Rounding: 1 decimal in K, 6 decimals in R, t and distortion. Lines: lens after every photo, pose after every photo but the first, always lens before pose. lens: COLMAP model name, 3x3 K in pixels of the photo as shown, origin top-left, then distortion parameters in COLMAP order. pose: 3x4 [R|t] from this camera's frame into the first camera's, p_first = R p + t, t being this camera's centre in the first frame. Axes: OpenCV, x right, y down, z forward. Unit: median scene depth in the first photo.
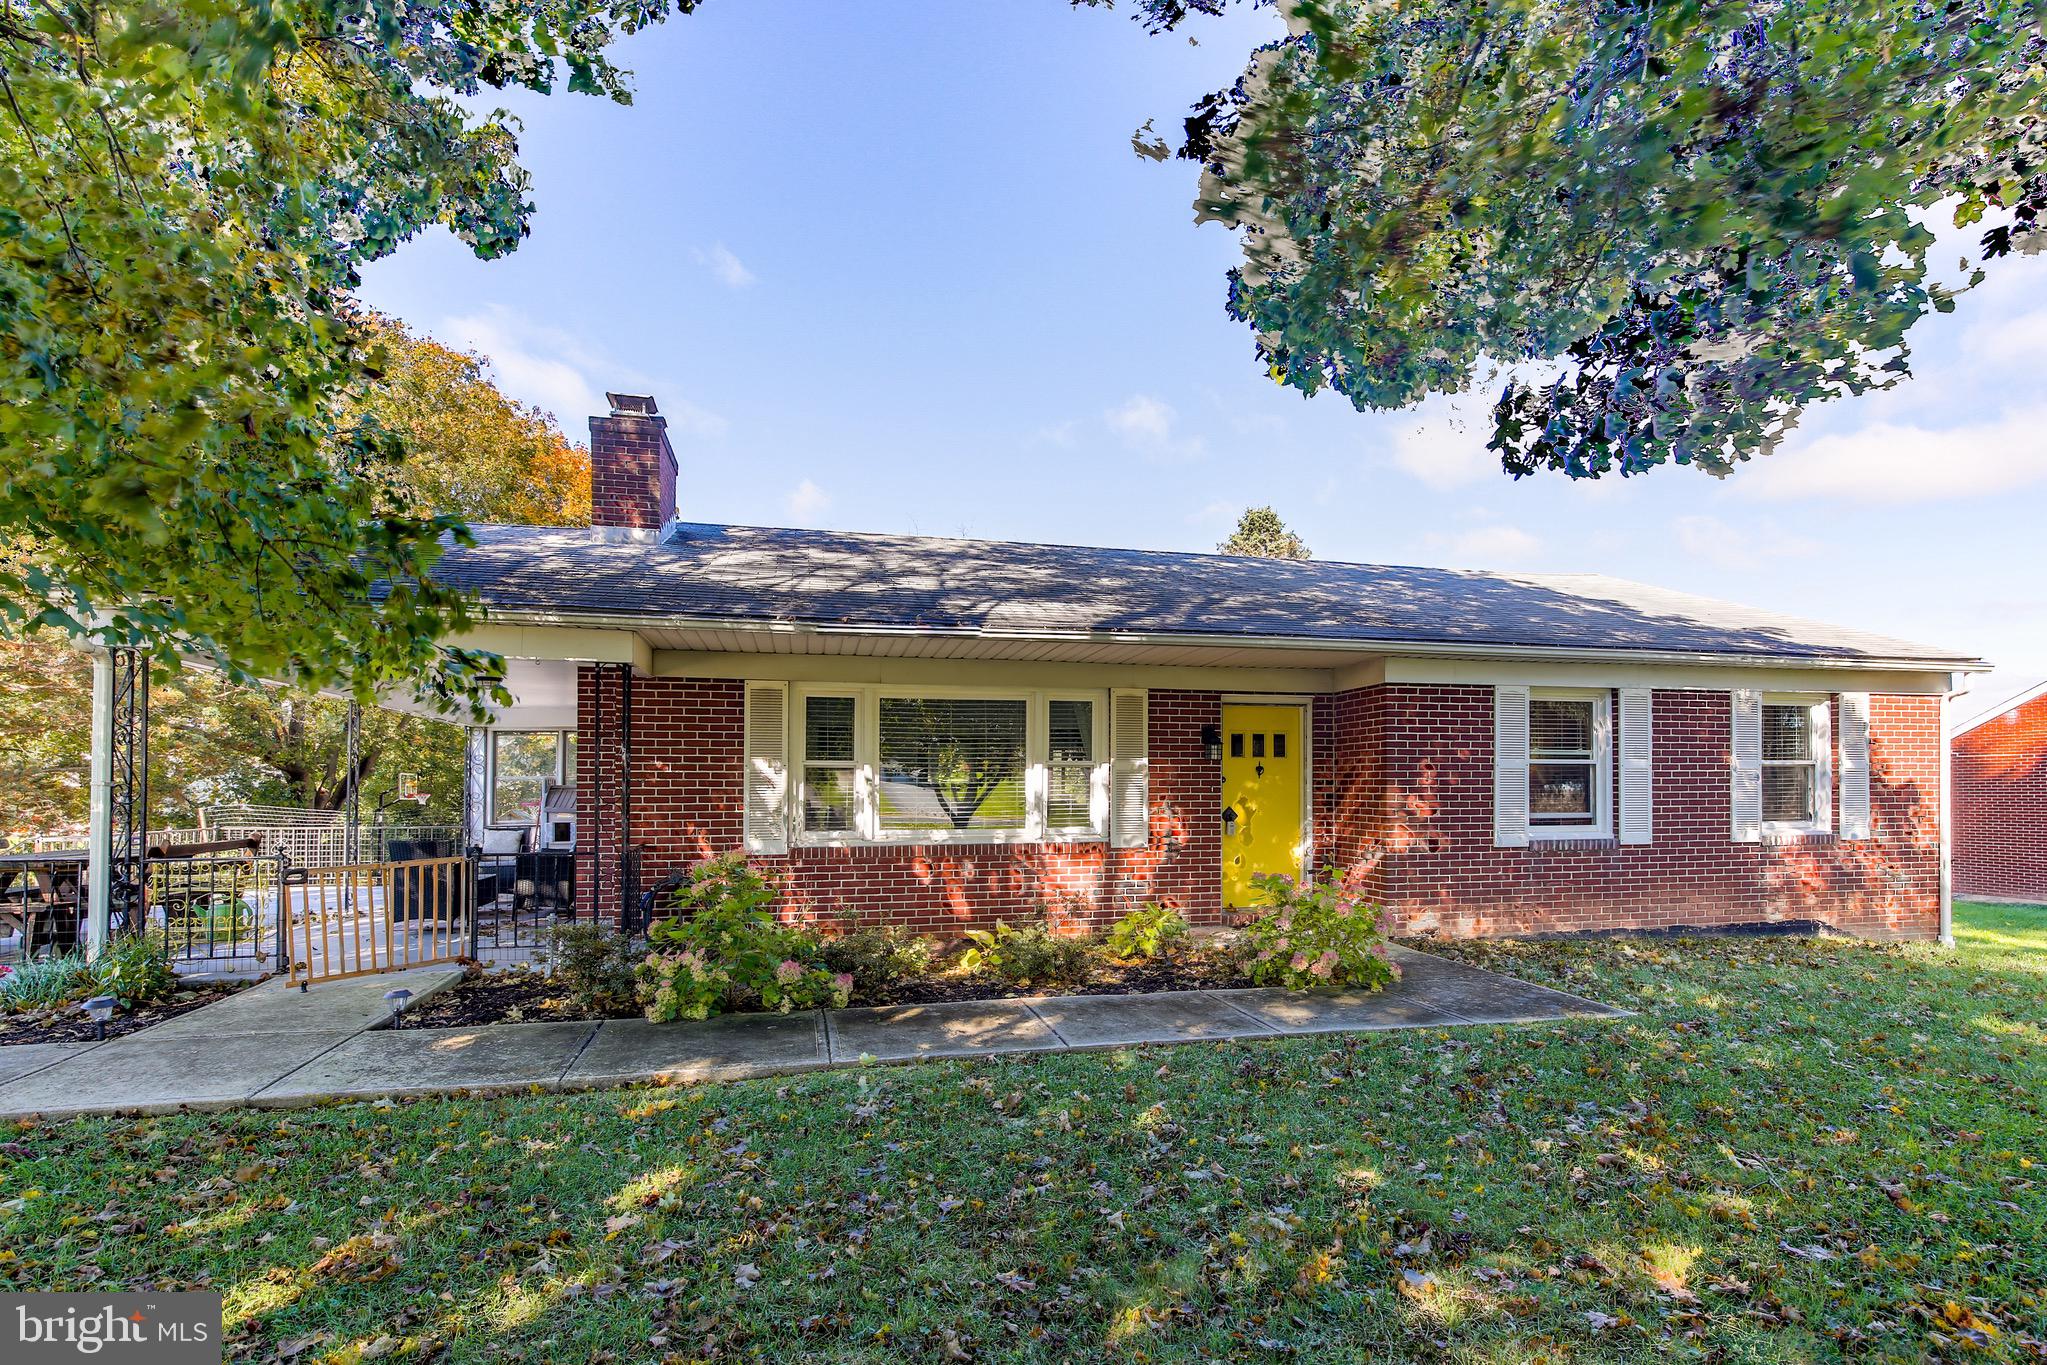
lens RADIAL K [[933.6, 0, 1059.1], [0, 933.6, 719.1], [0, 0, 1]] dist [-0.000139, -0.000032]
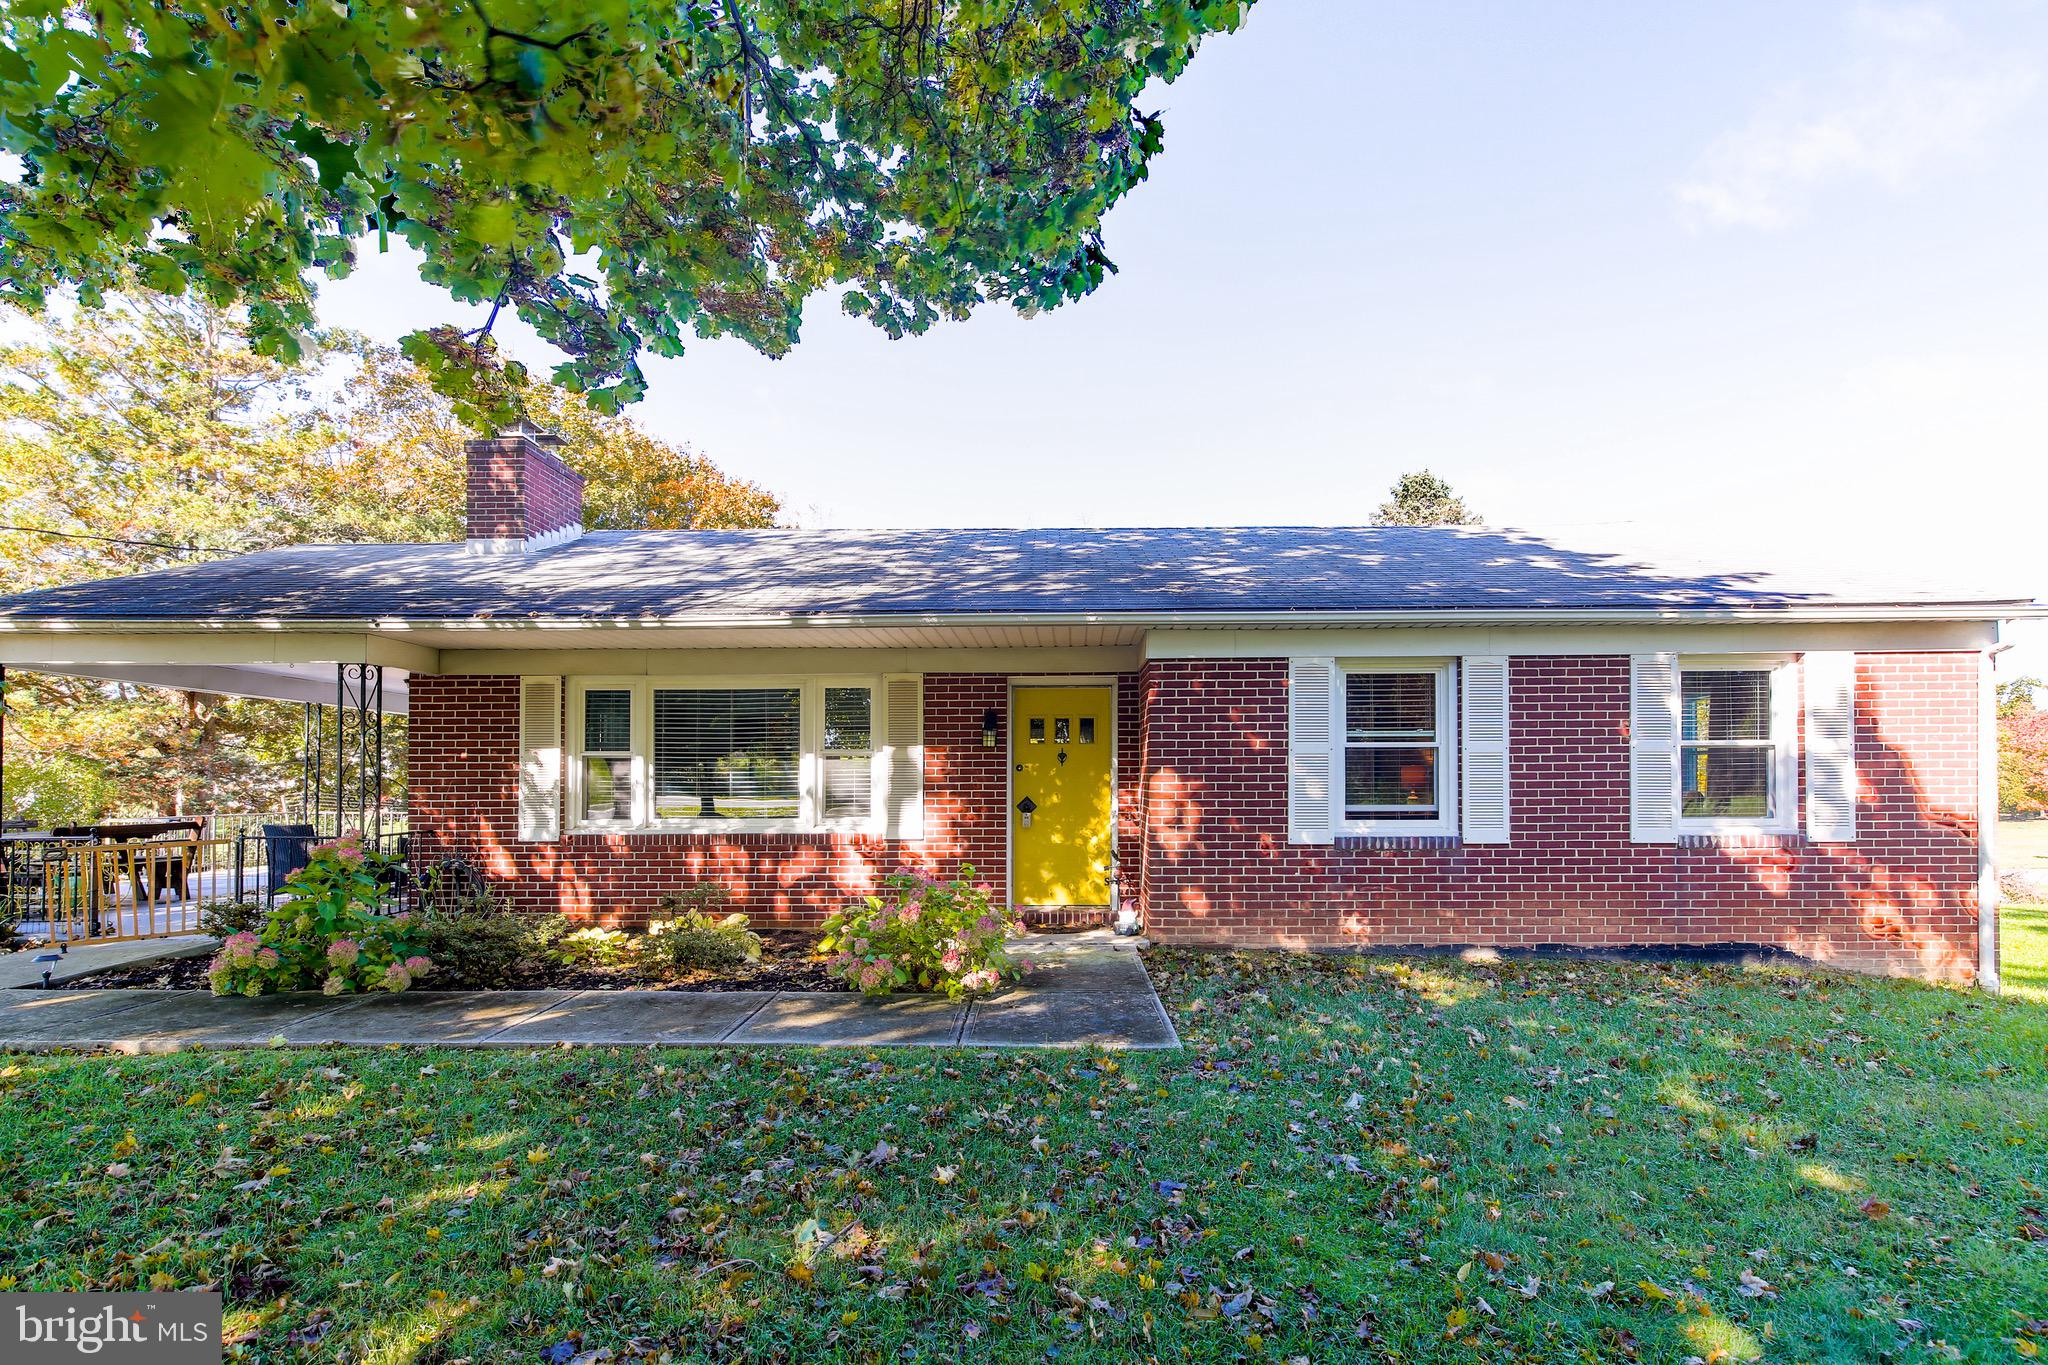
lens RADIAL K [[934.1, 0, 1024.5], [0, 934.1, 687.3], [0, 0, 1]] dist [-0.000139, -0.000032]
pose [[0.970416, -0.025727, -0.240064, 0.421962], [0.020617, 0.999505, -0.023771, 0.006994], [0.240556, 0.018119, 0.970466, 0.093203]]
